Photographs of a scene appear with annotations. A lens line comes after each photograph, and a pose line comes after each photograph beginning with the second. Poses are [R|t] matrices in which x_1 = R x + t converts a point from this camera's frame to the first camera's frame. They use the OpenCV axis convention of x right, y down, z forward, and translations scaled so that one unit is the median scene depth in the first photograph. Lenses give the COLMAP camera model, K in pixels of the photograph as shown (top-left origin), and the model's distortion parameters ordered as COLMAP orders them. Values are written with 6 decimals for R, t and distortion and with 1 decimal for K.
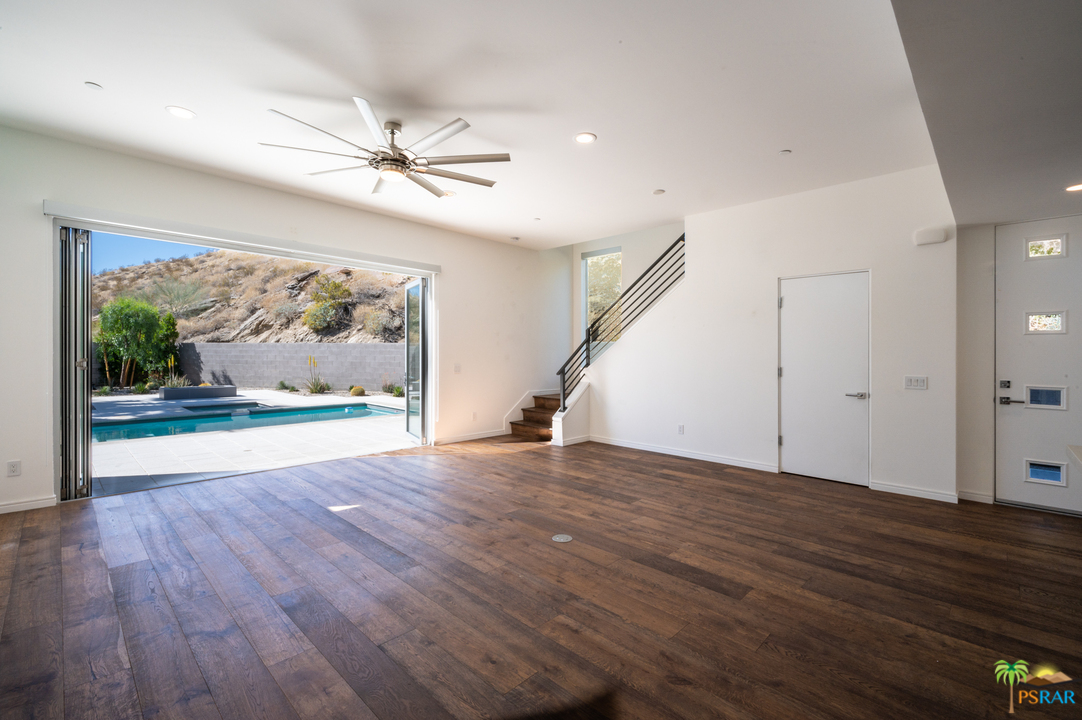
lens RADIAL K [[476.3, 0, 539.1], [0, 476.3, 360.6], [0, 0, 1]] dist [-0.001366, 0.000213]
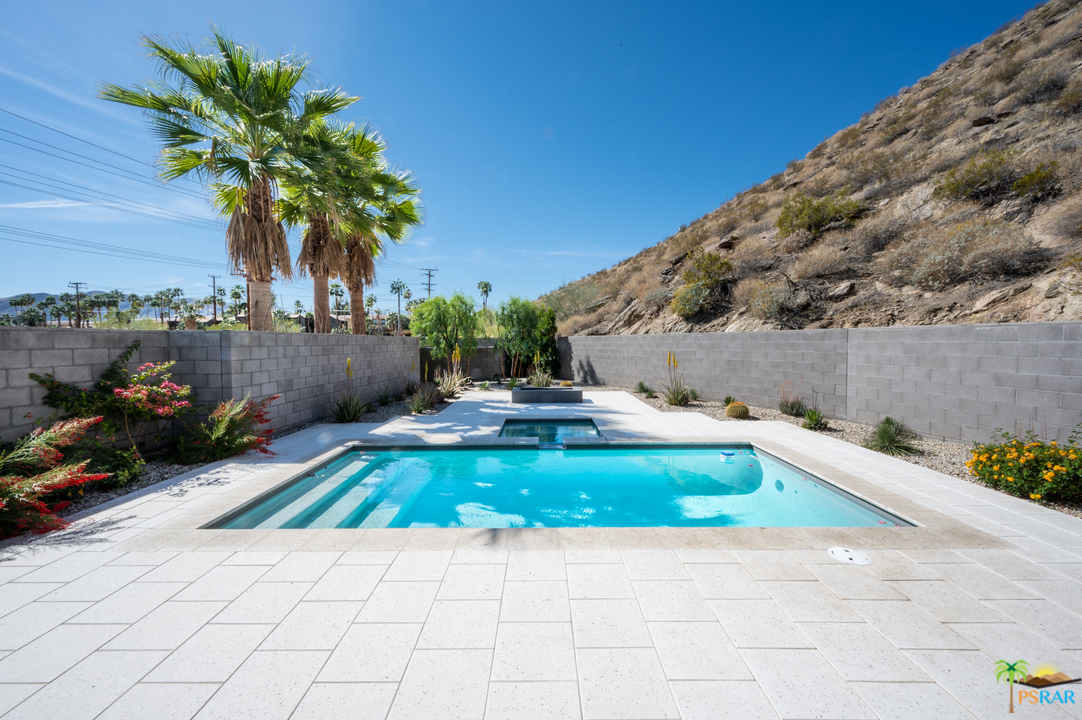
lens RADIAL K [[425.4, 0, 541.2], [0, 425.4, 362.8], [0, 0, 1]] dist [-0.000985, 0.000897]
pose [[0.694490, 0.022088, -0.719163, -0.367580], [0.003050, 0.999429, 0.033641, -0.036434], [0.719496, -0.025556, 0.694026, 0.987977]]
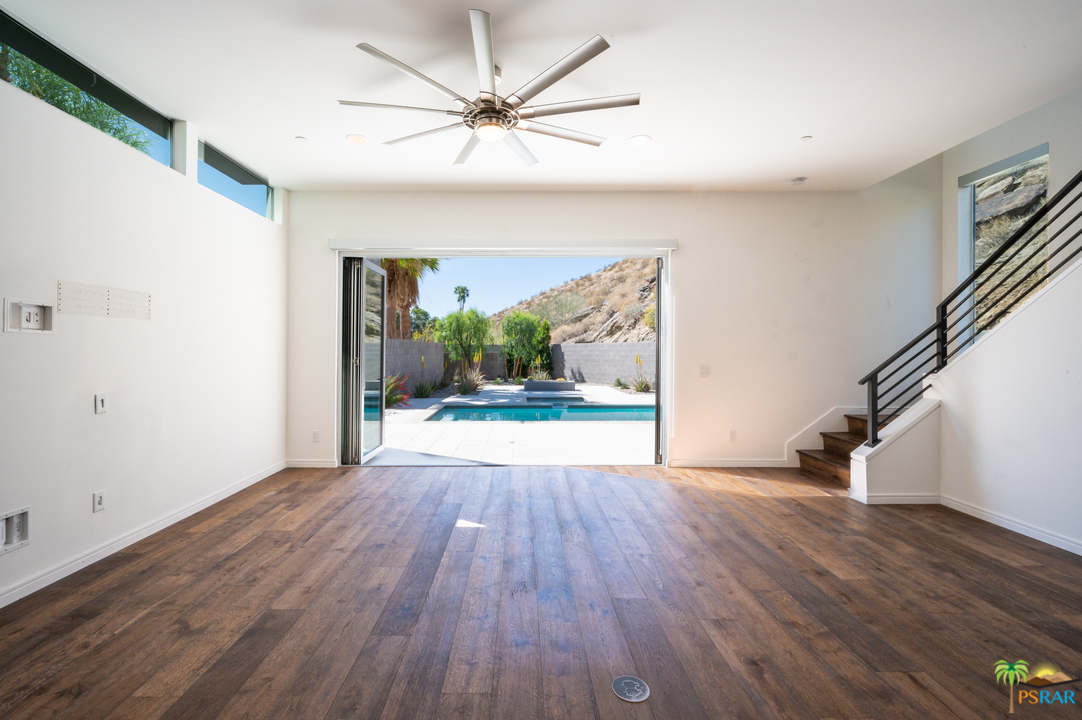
lens RADIAL K [[476.3, 0, 516.2], [0, 476.3, 356.6], [0, 0, 1]] dist [-0.001366, 0.000213]
pose [[0.692505, -0.000435, -0.721413, 0.173741], [-0.003586, 0.999985, -0.004045, -0.001385], [0.721404, 0.005388, 0.692493, 0.262313]]
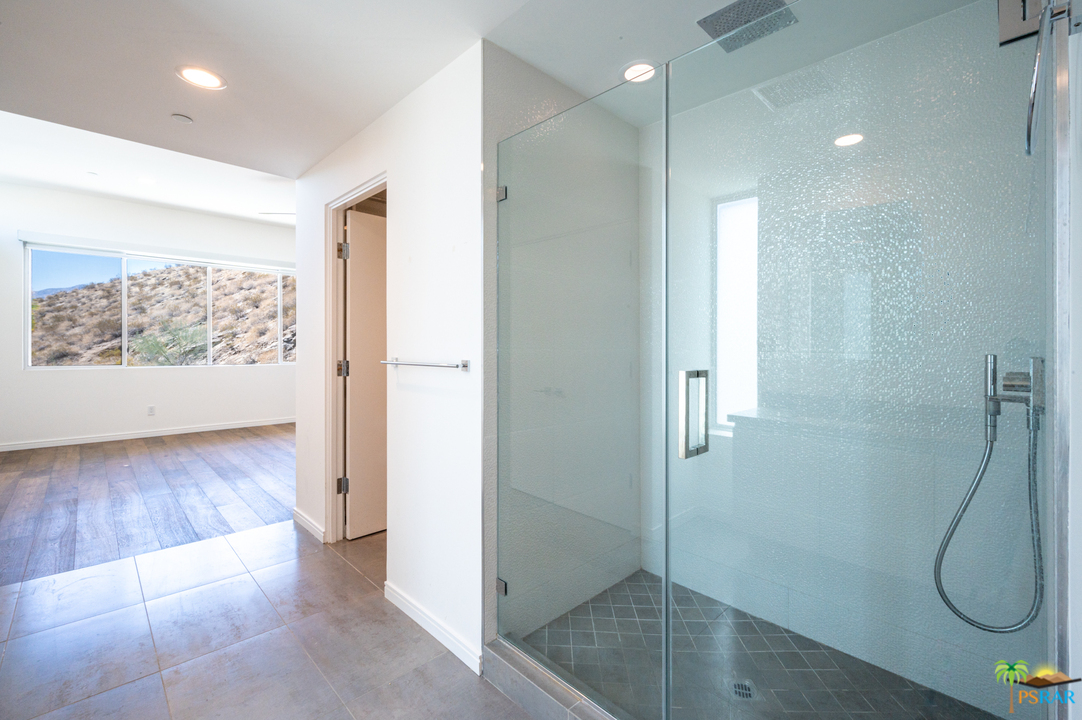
lens RADIAL K [[476.3, 0, 541.2], [0, 476.3, 346.2], [0, 0, 1]] dist [-0.001366, 0.000213]
pose [[0.999576, 0.000846, -0.029091, 0.314372], [-0.000925, 0.999996, -0.002723, -0.524011], [0.029088, 0.002749, 0.999573, -0.205367]]
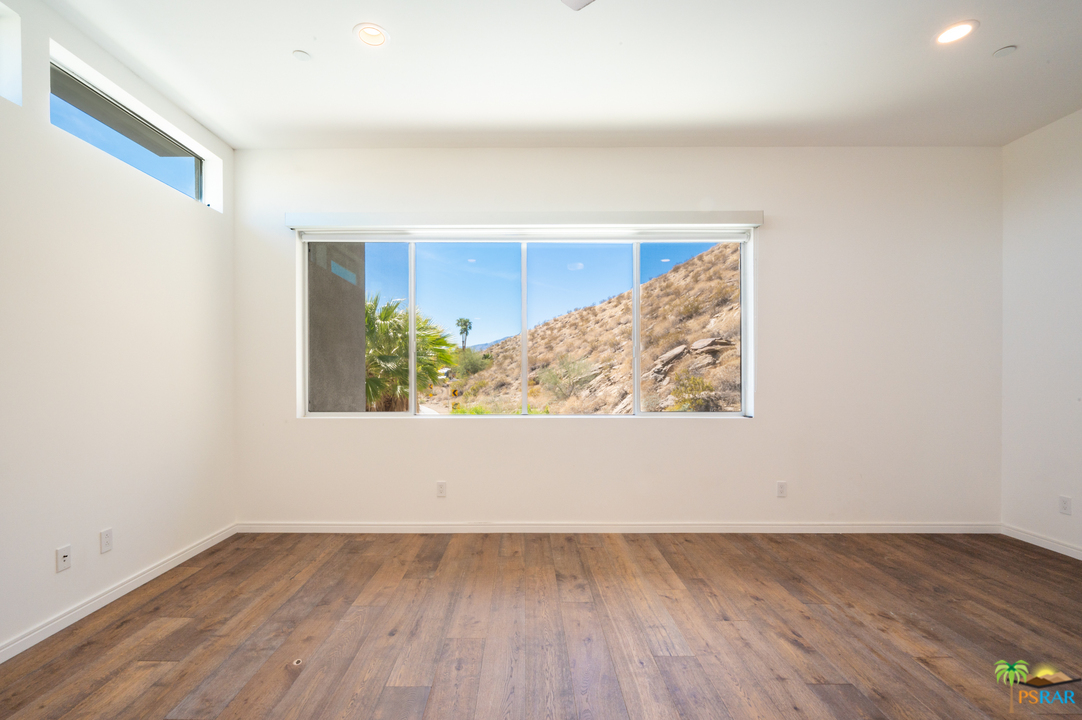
lens RADIAL K [[476.3, 0, 525.4], [0, 476.3, 387.8], [0, 0, 1]] dist [-0.001366, 0.000213]
pose [[0.702141, 0.012590, -0.711927, -0.014116], [0.003095, 0.999780, 0.020733, -0.531061], [0.712032, -0.016761, 0.701947, 0.391603]]
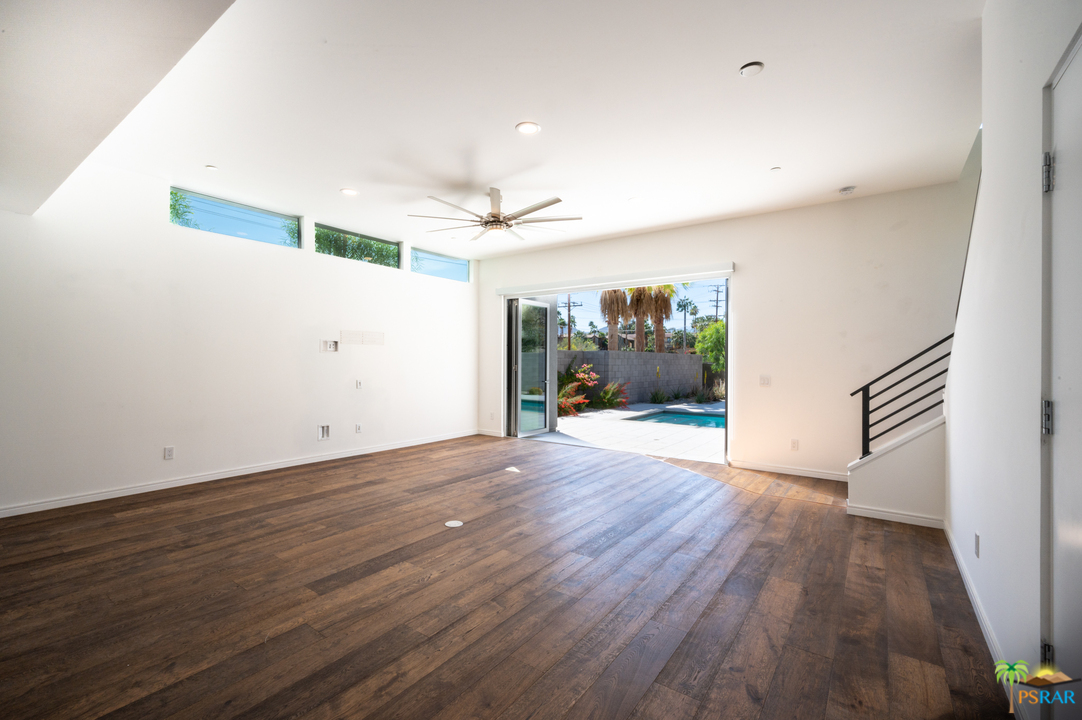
lens RADIAL K [[465.1, 0, 533.2], [0, 465.1, 368.5], [0, 0, 1]] dist [-0.003109, 0.000378]
pose [[0.133356, 0.007603, -0.991039, 0.574395], [-0.017630, 0.999831, 0.005298, -0.001067], [0.990911, 0.016765, 0.133468, 0.512582]]
